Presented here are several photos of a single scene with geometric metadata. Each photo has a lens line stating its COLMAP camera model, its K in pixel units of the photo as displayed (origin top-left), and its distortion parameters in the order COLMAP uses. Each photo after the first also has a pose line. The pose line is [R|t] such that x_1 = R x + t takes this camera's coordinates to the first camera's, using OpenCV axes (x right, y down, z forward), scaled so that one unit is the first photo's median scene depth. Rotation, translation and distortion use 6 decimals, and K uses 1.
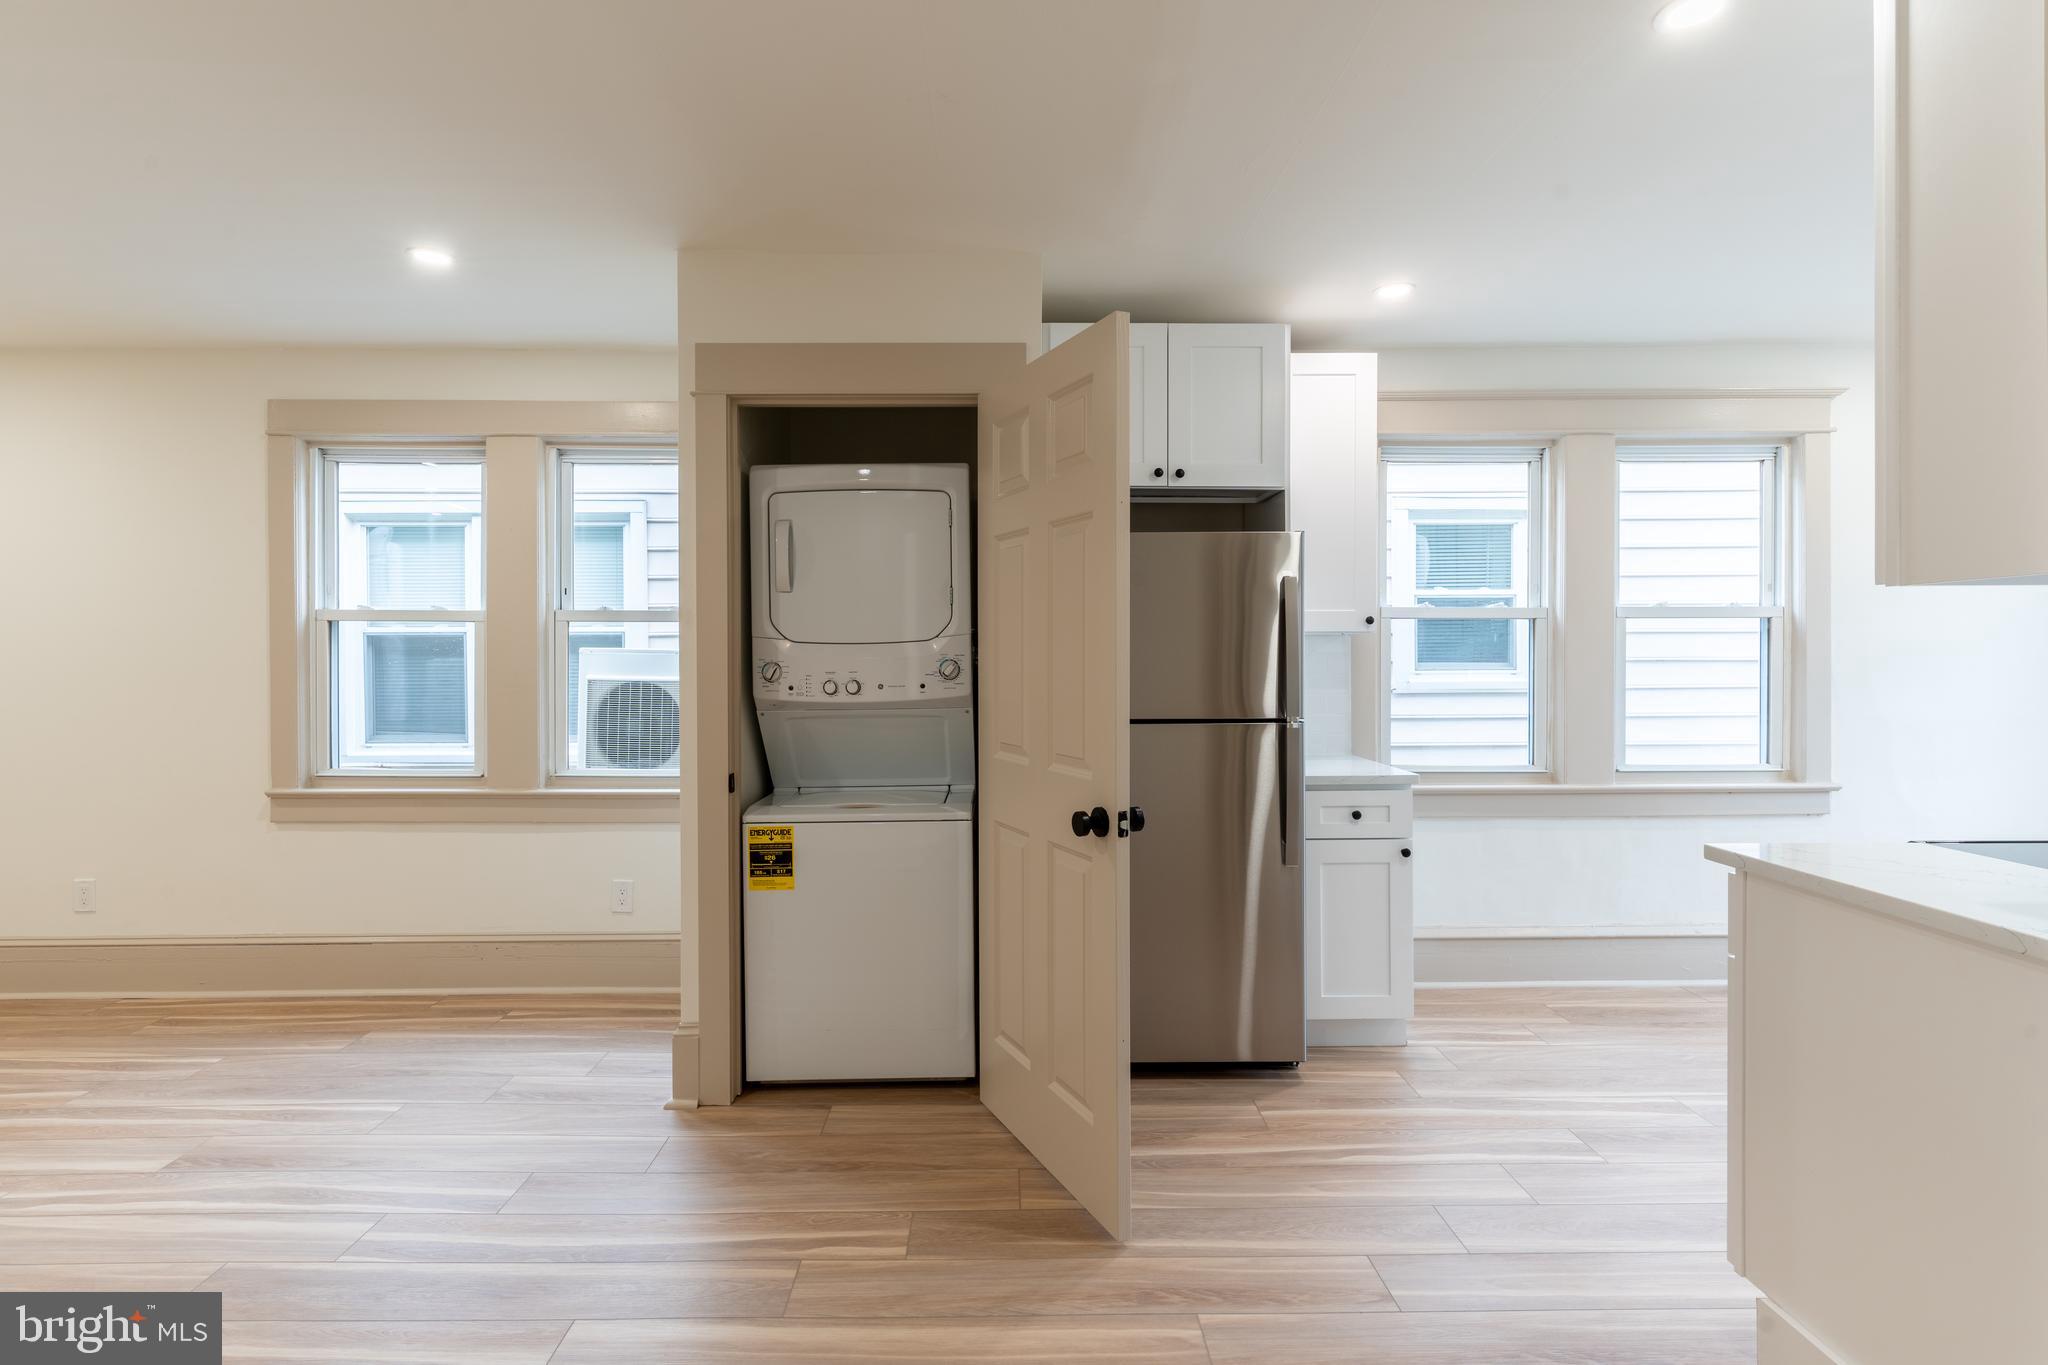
lens RADIAL K [[975.4, 0, 1014.9], [0, 975.4, 663.0], [0, 0, 1]] dist [0.002912, 0.000119]
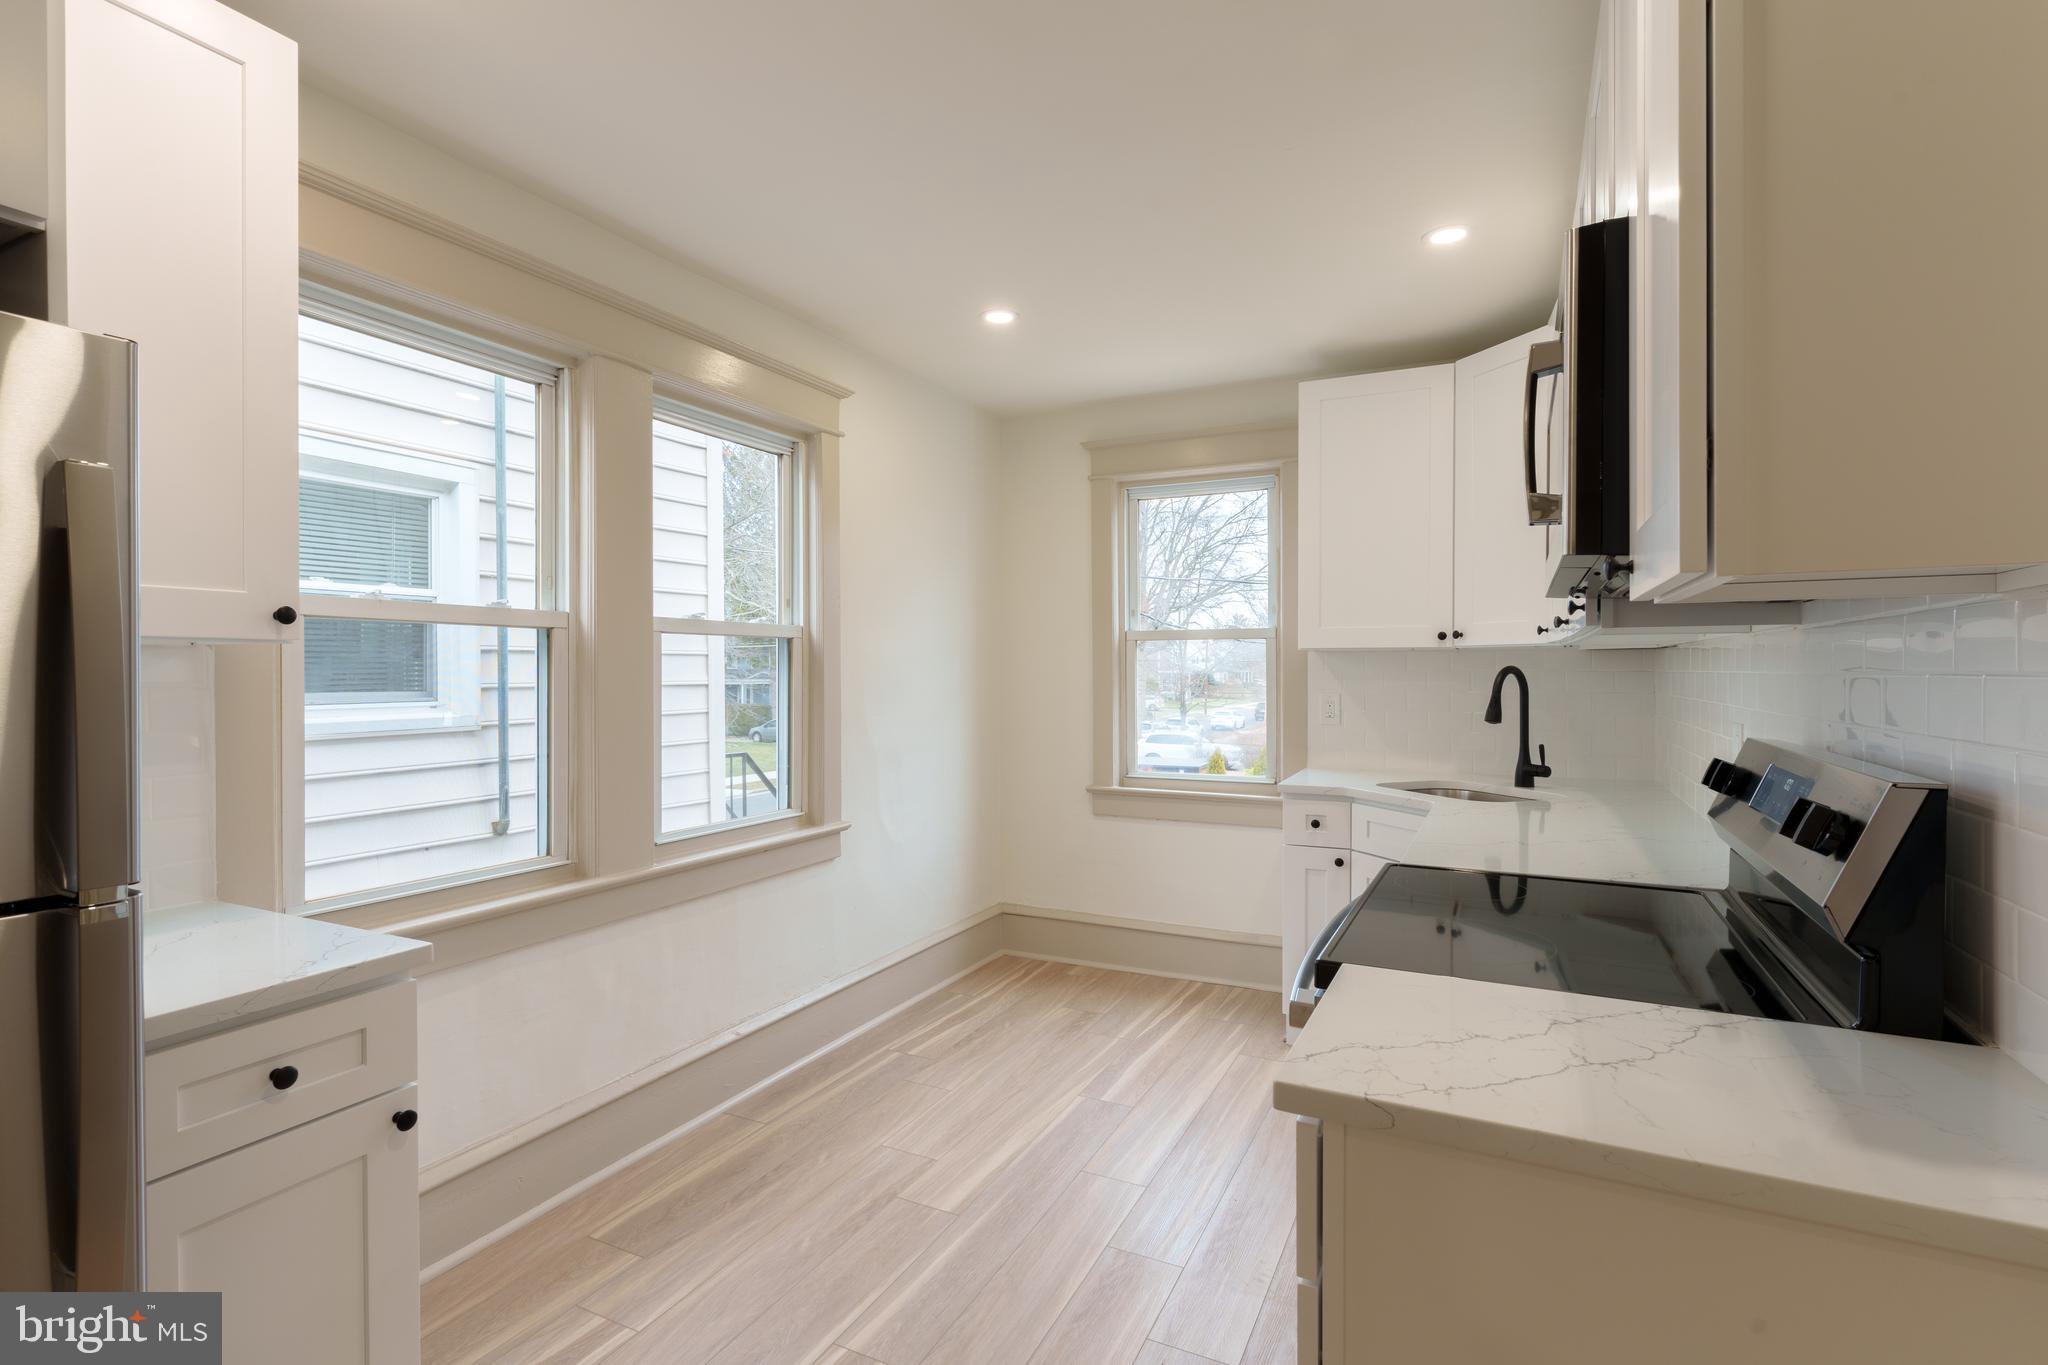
lens RADIAL K [[975.4, 0, 1015.0], [0, 975.4, 679.7], [0, 0, 1]] dist [0.002912, 0.000119]
pose [[0.458218, -0.005073, 0.888825, 0.114043], [0.007544, 0.999970, 0.001818, -0.011761], [-0.888808, 0.005872, 0.458242, 0.492909]]
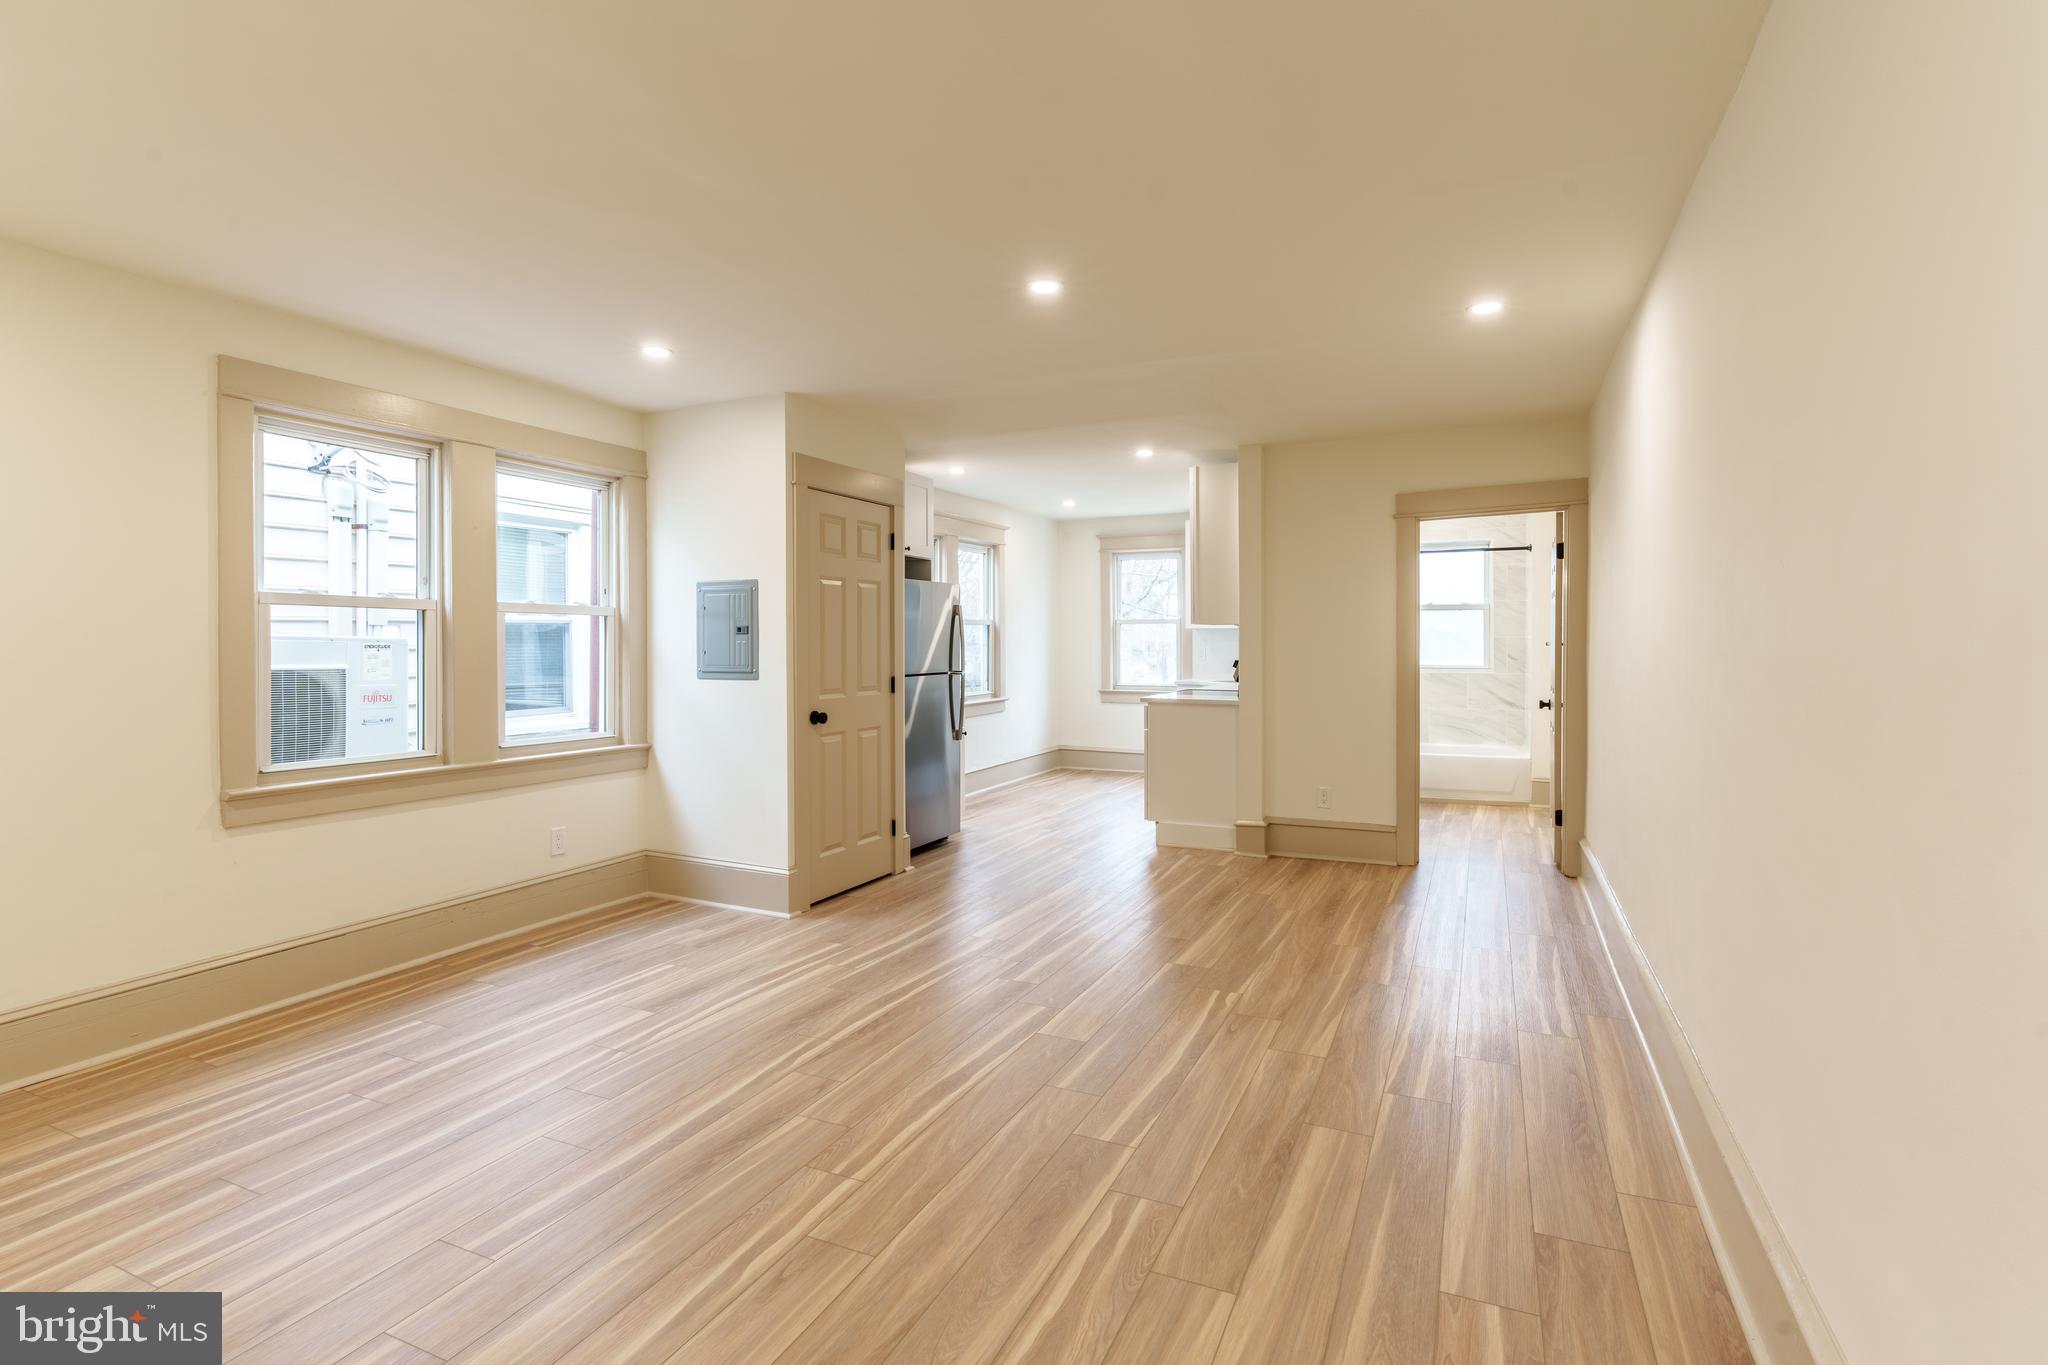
lens RADIAL K [[975.4, 0, 1040.4], [0, 975.4, 650.5], [0, 0, 1]] dist [0.002912, 0.000119]
pose [[0.422636, -0.007746, 0.906266, -1.368062], [0.011044, 0.999933, 0.003396, 0.006044], [-0.906232, 0.008573, 0.422694, -0.058542]]
